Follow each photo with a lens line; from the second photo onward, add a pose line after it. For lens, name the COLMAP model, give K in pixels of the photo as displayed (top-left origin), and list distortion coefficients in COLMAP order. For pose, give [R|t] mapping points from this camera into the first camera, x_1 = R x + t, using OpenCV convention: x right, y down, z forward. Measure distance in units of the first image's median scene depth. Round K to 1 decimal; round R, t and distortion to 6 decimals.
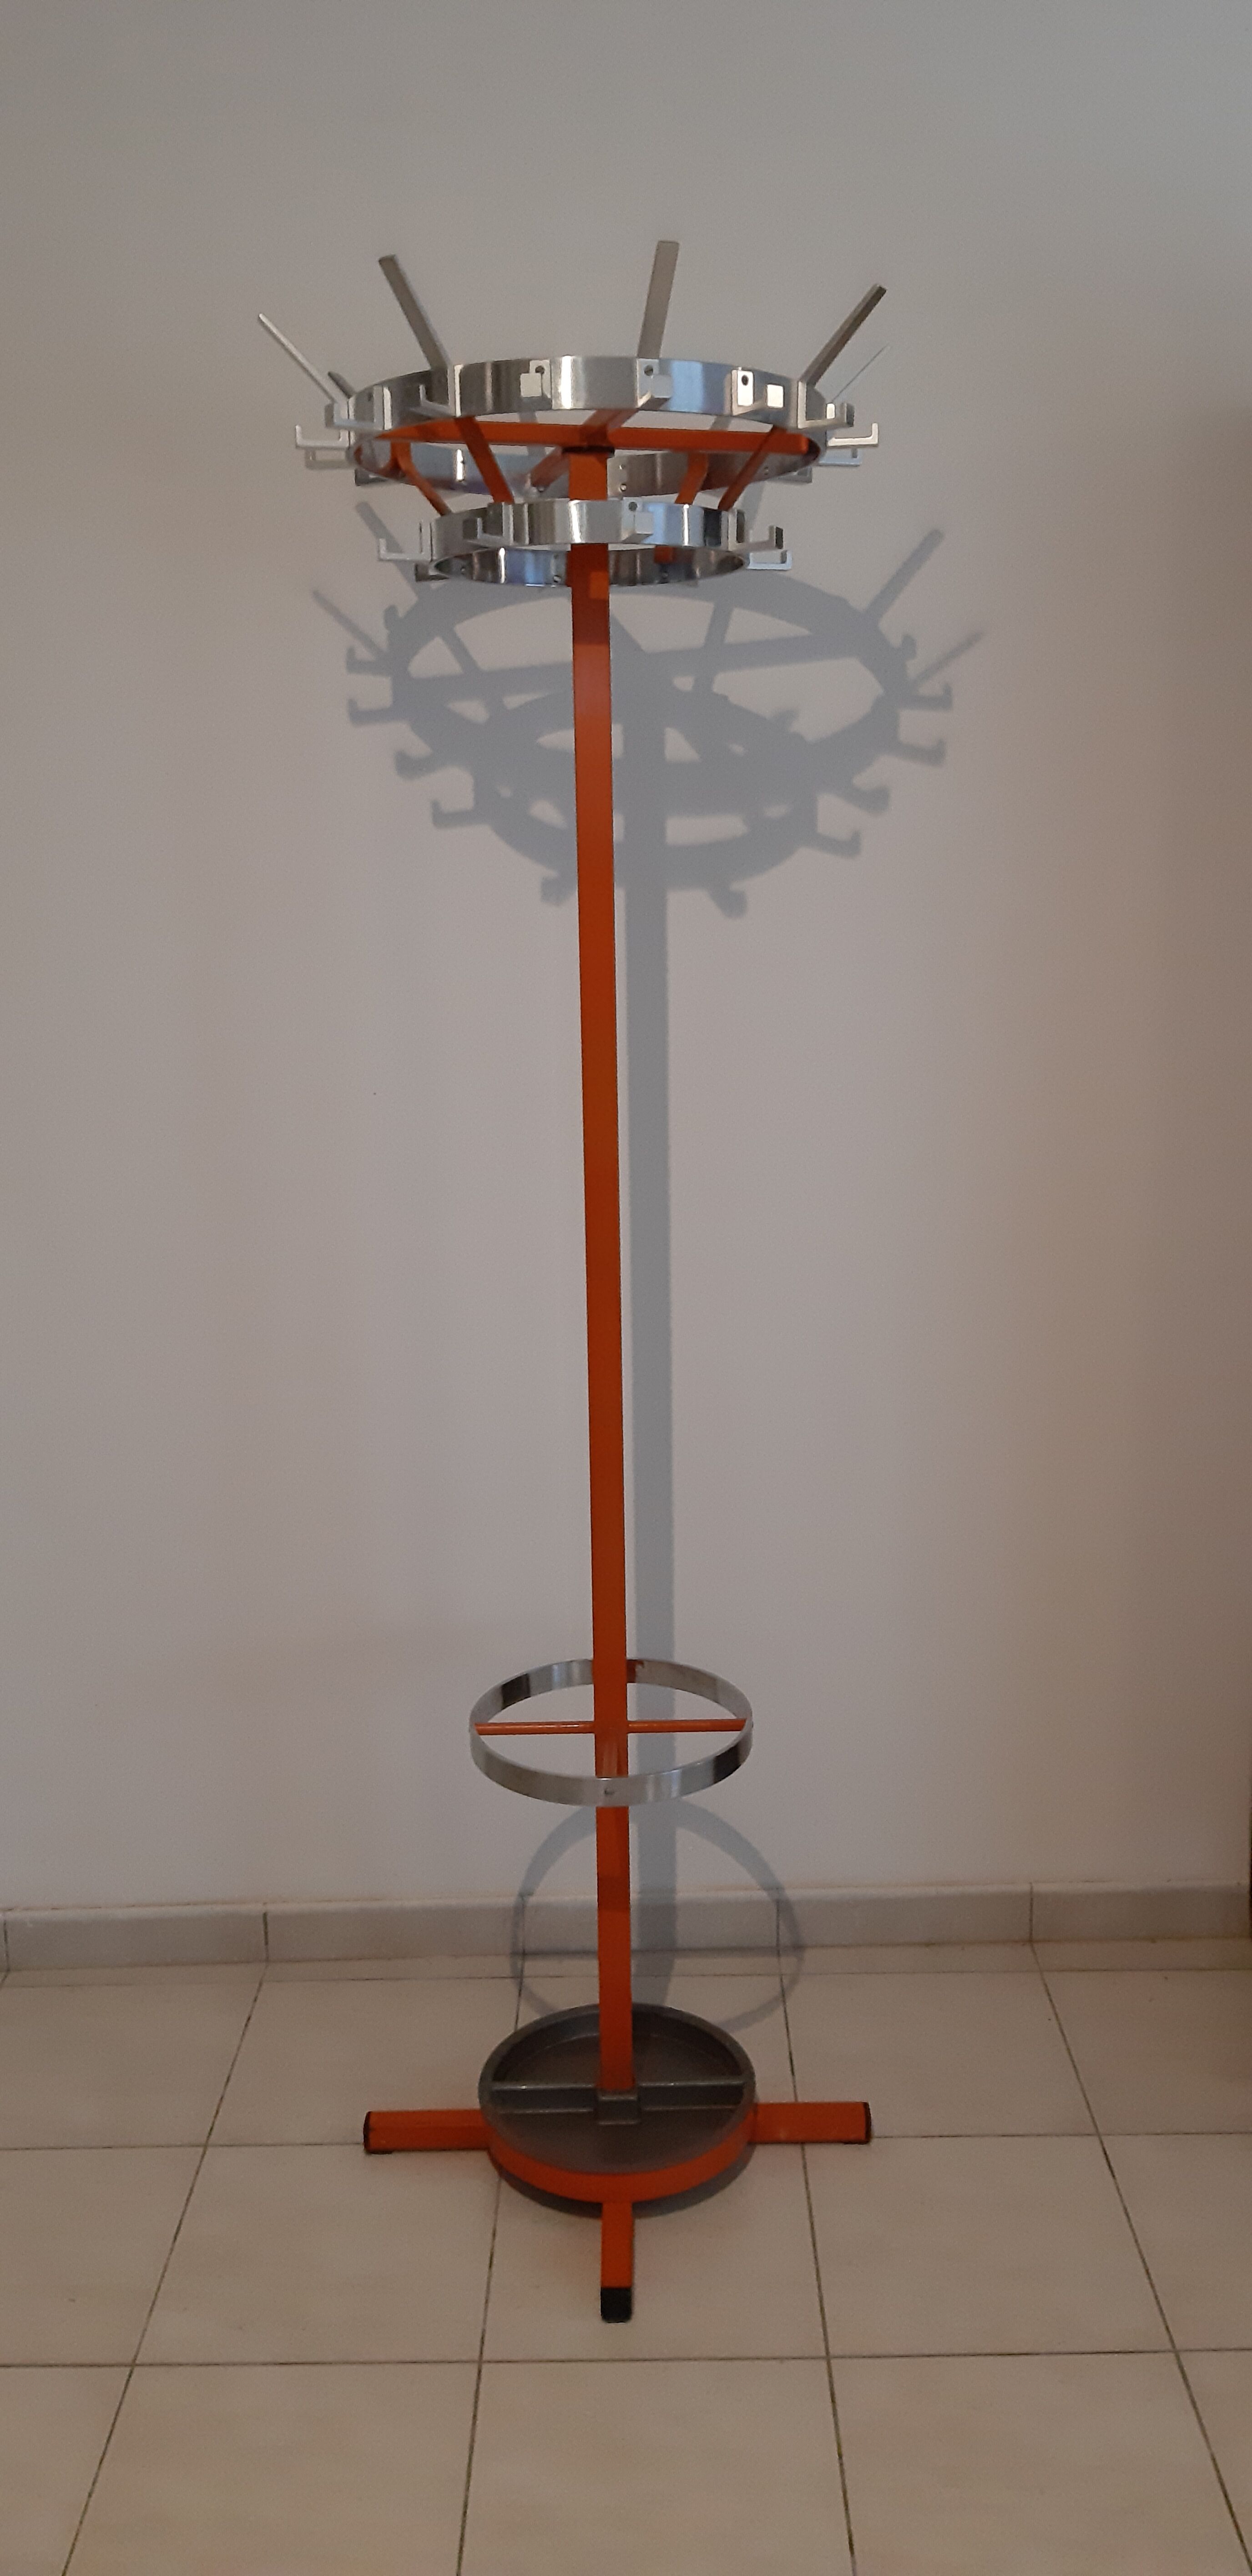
lens RADIAL K [[2120.1, 0, 626.0], [0, 2120.1, 1288.0], [0, 0, 1]] dist [0.033714, -0.003367]
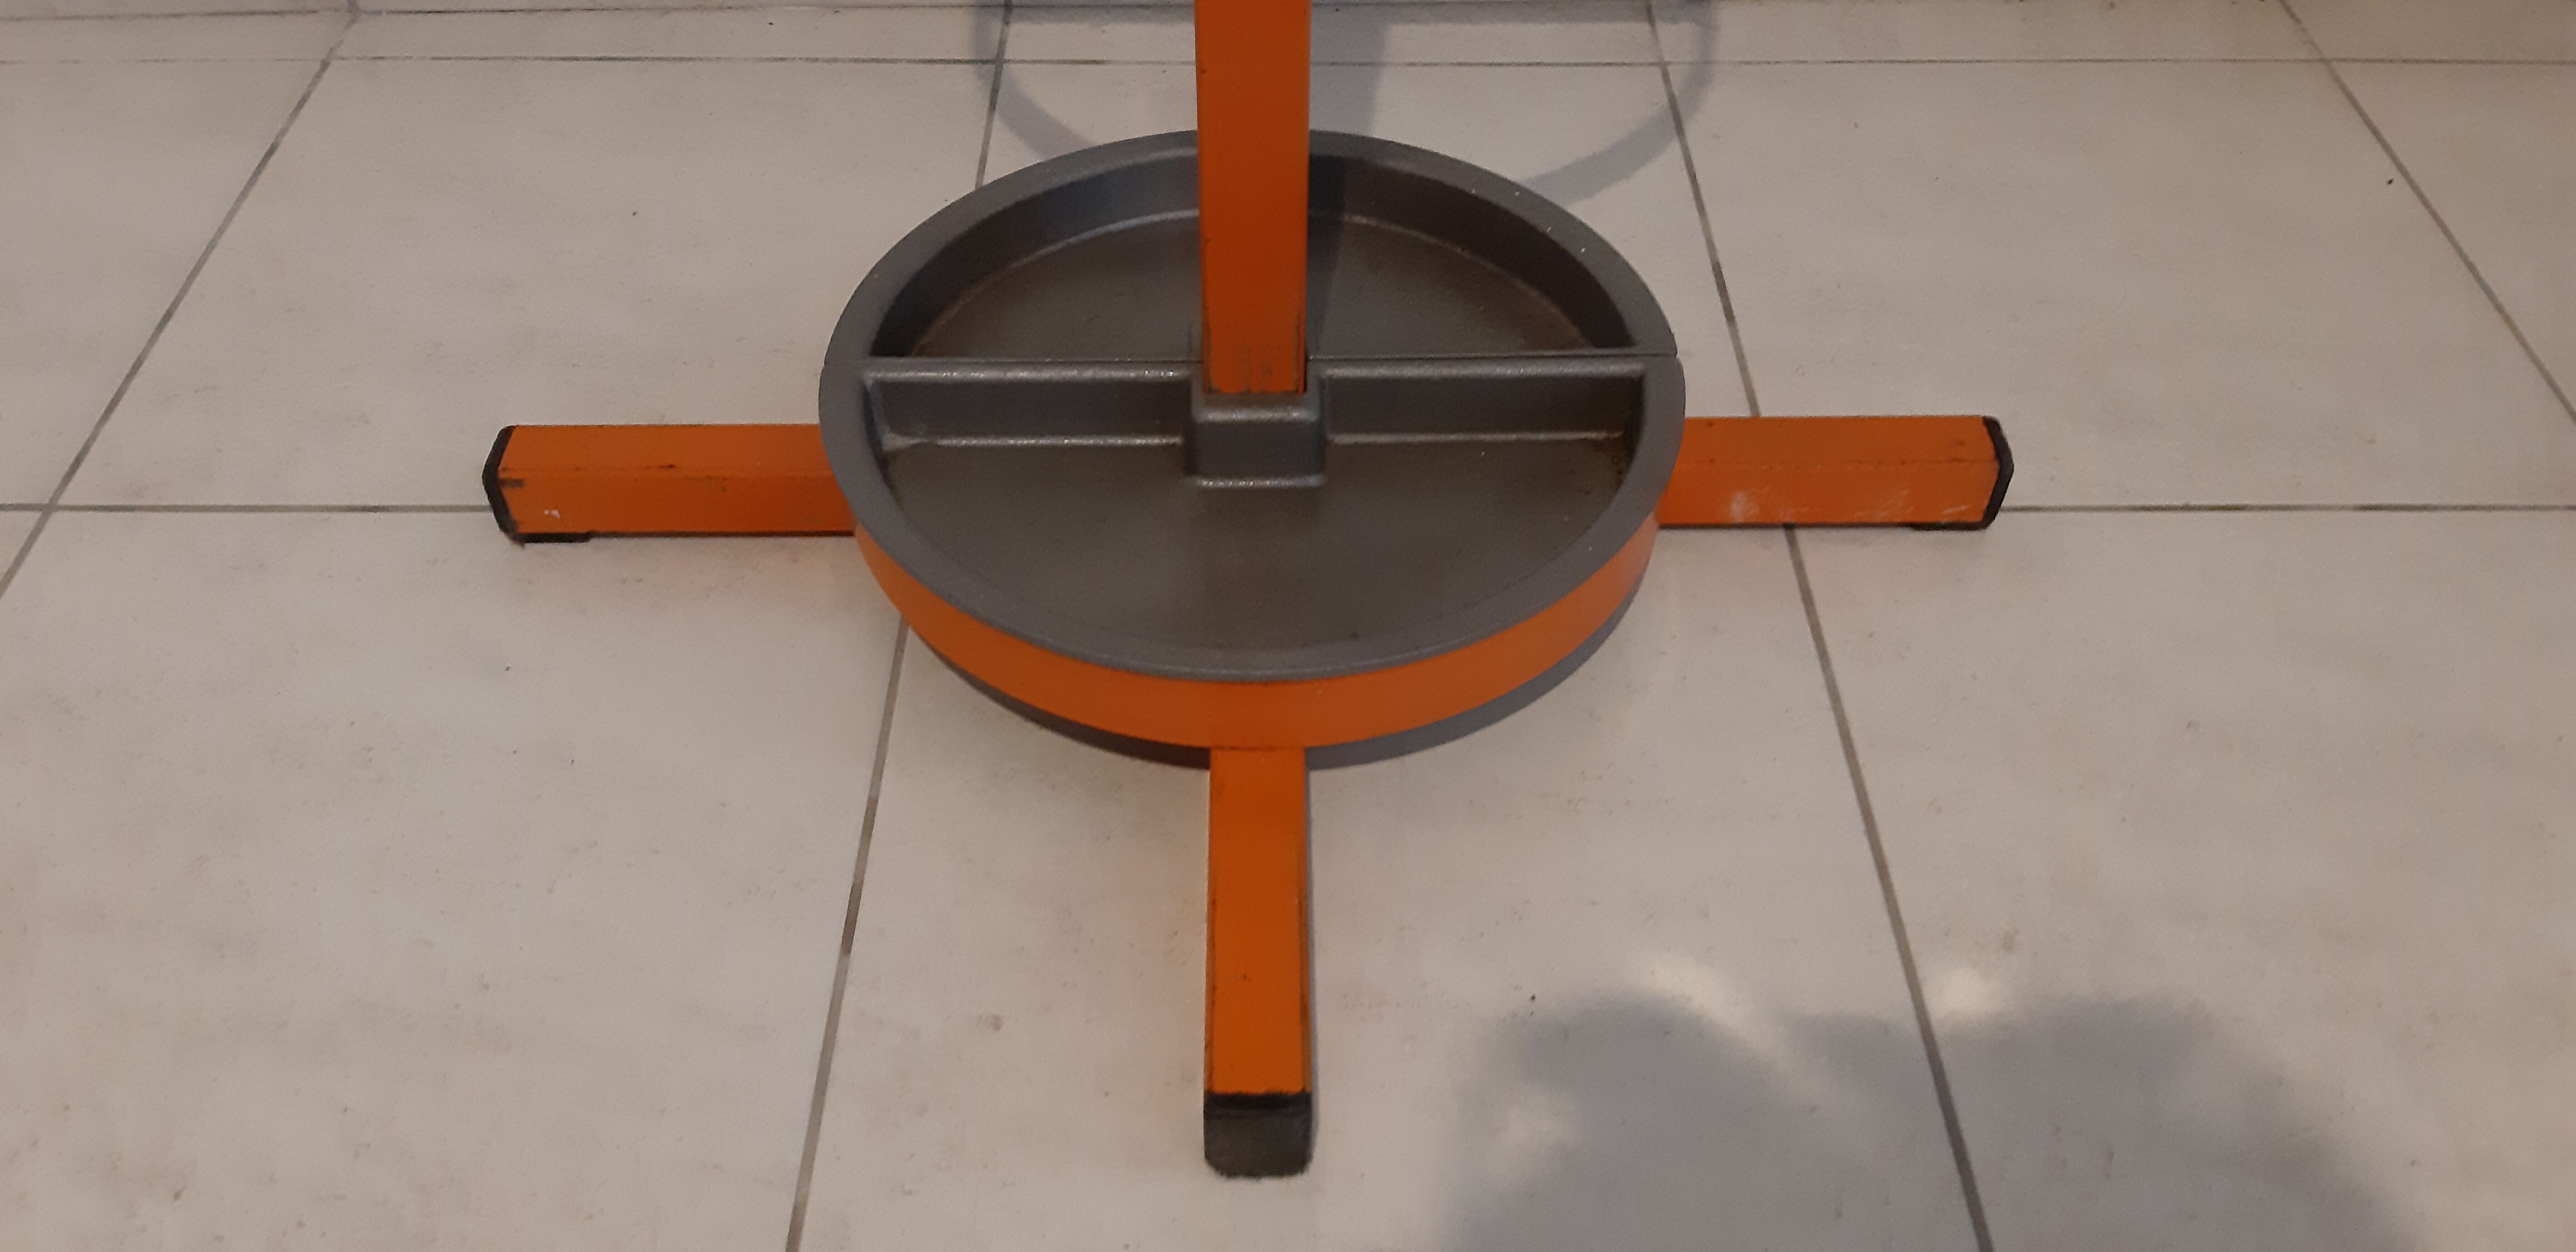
lens RADIAL K [[1960.6, 0, 1410.7], [0, 1960.6, 621.9], [0, 0, 1]] dist [0.041533, -0.000777]
pose [[0.996637, -0.008676, 0.081488, -0.004807], [-0.035990, 0.847012, 0.530355, 0.250263], [-0.073623, -0.531504, 0.843850, 0.734820]]
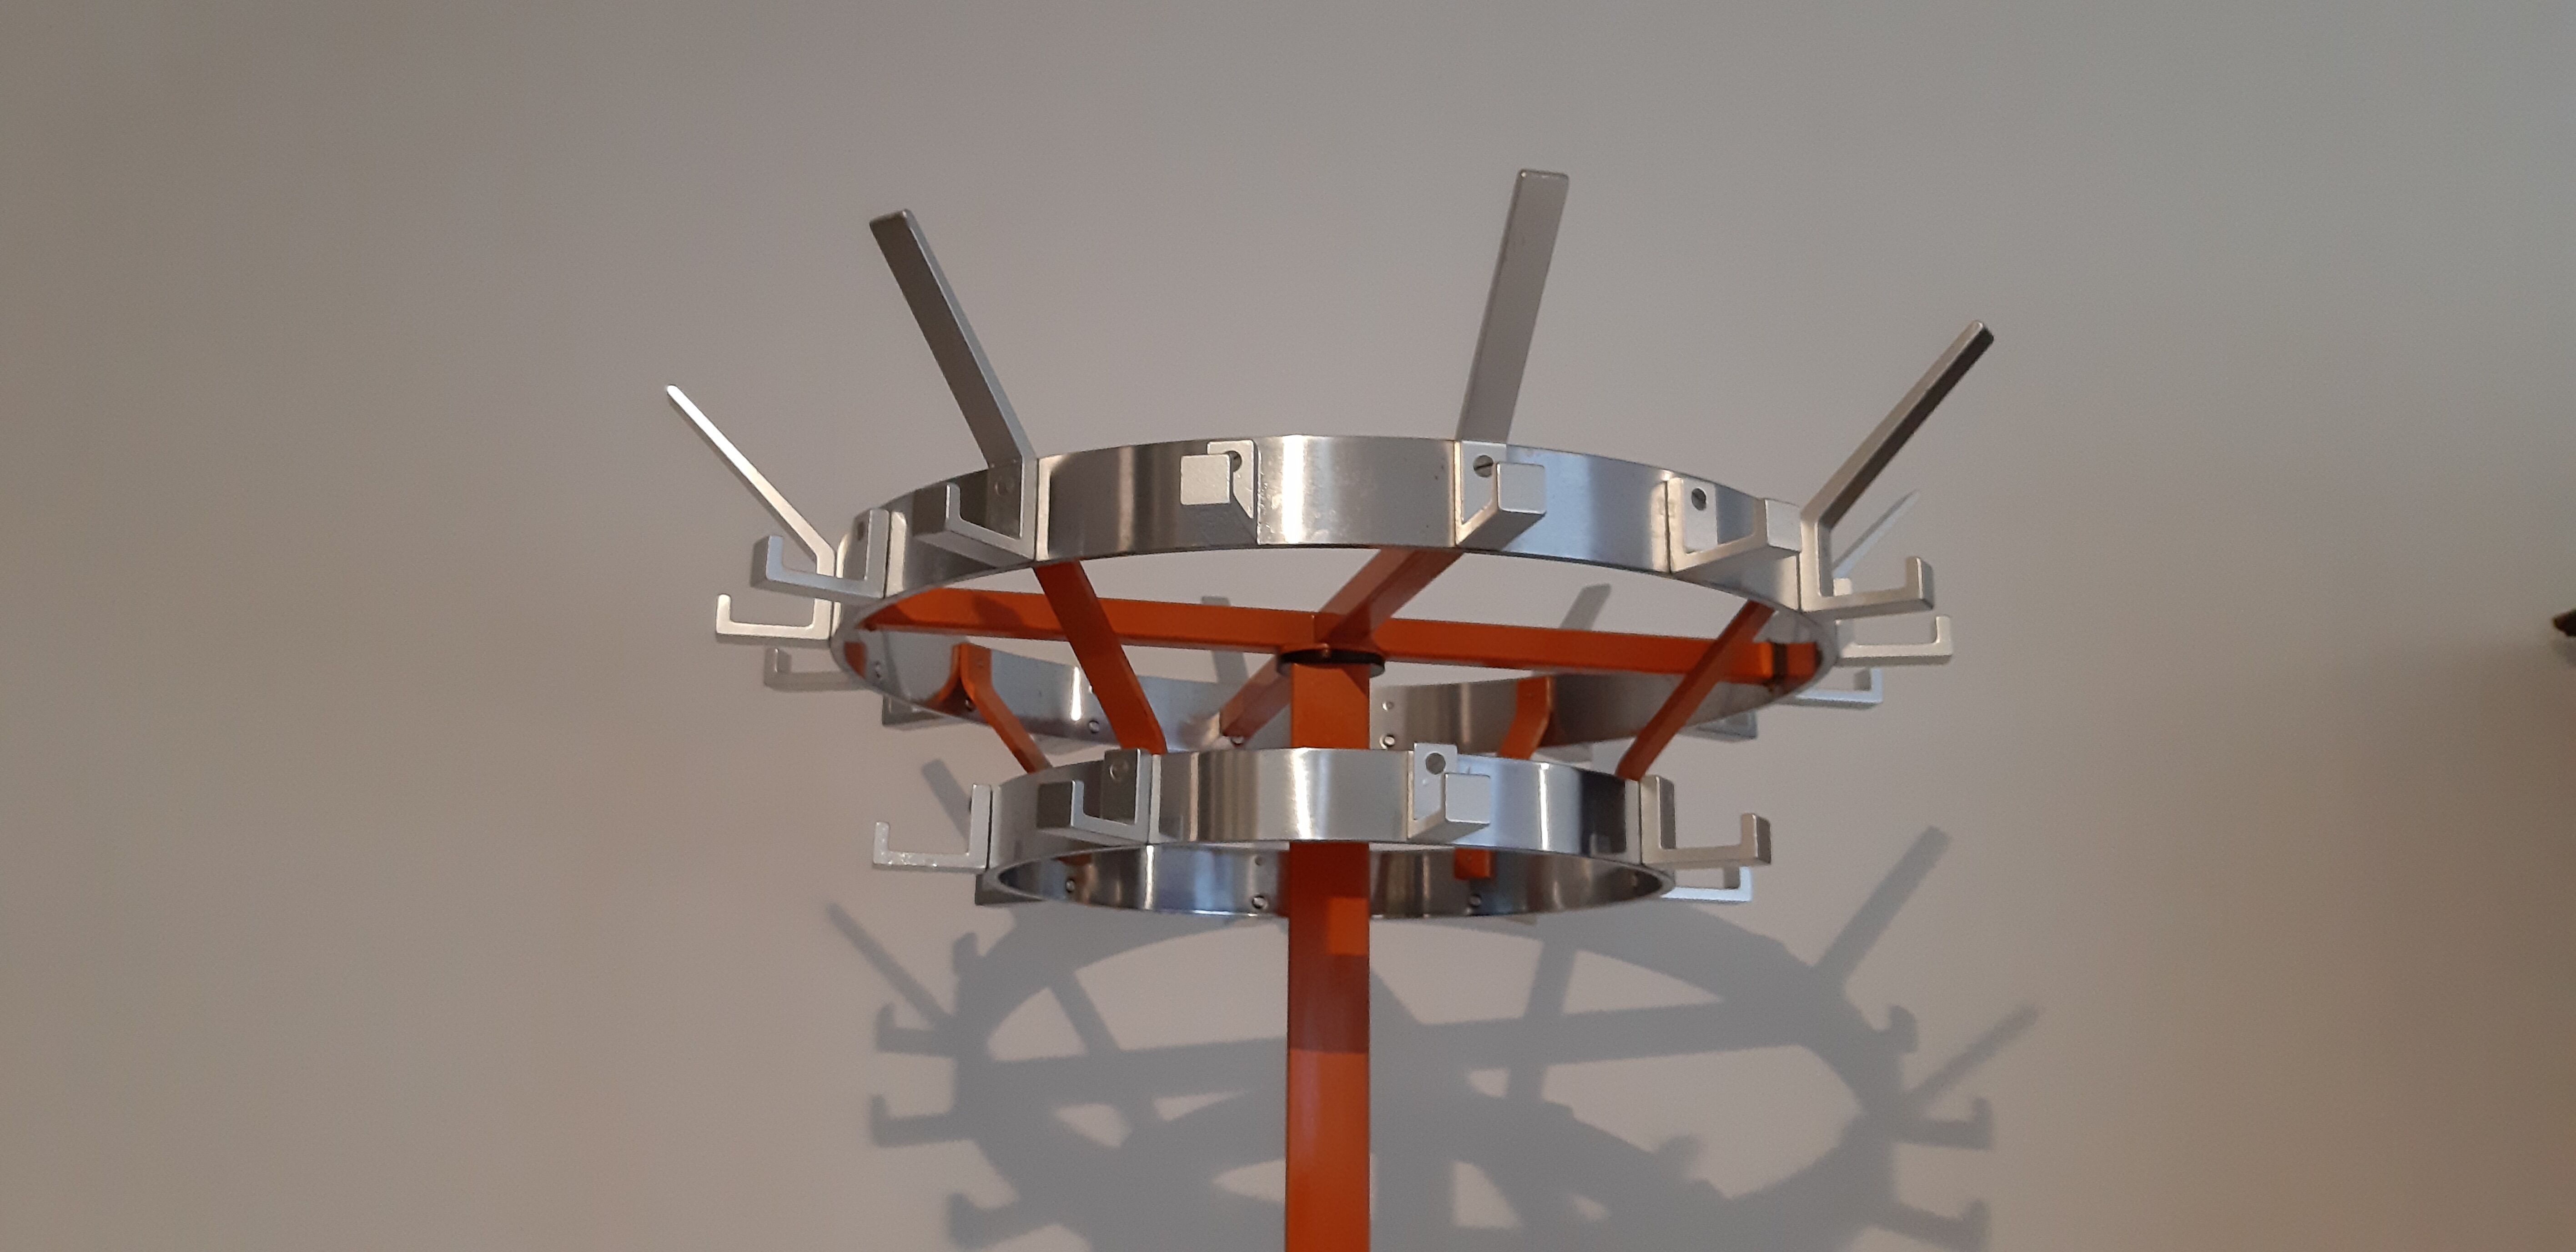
lens RADIAL K [[2120.1, 0, 1288.0], [0, 2120.1, 626.0], [0, 0, 1]] dist [0.033714, -0.003367]
pose [[0.999520, 0.019722, -0.023902, -0.013302], [-0.027937, 0.907249, -0.419665, -0.162740], [0.013409, 0.420131, 0.907364, 0.460870]]
